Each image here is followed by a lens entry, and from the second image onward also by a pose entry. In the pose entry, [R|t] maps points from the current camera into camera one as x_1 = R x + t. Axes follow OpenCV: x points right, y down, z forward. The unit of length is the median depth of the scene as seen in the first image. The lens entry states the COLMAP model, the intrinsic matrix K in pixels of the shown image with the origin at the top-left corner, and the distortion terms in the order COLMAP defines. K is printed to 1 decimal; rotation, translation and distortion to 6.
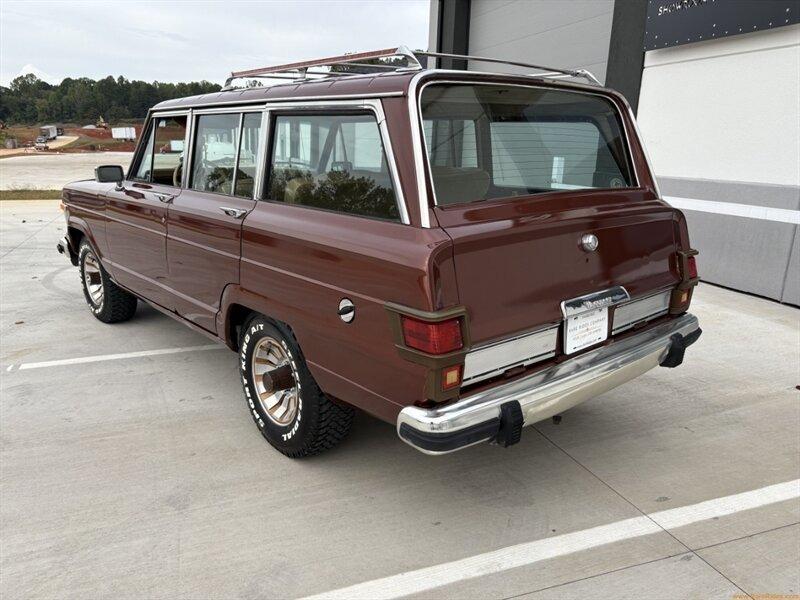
lens RADIAL K [[619.5, 0, 400.0], [0, 619.5, 300.0], [0, 0, 1]] dist [0.040818, -0.064894]
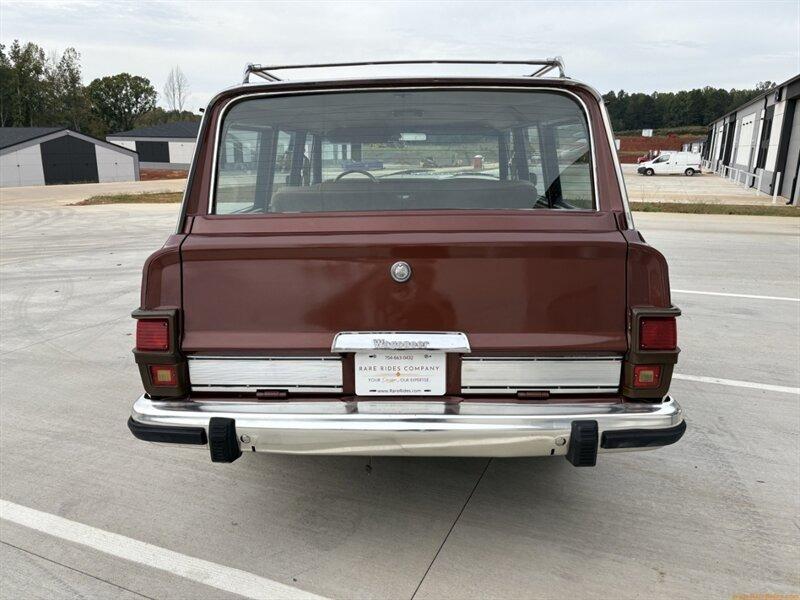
lens RADIAL K [[614.3, 0, 400.0], [0, 614.3, 300.0], [0, 0, 1]] dist [0.047981, -0.047962]
pose [[0.721492, 0.143213, -0.677451, 0.782491], [-0.153325, 0.987133, 0.045387, -0.082232], [0.675234, 0.071124, 0.734166, 0.356677]]
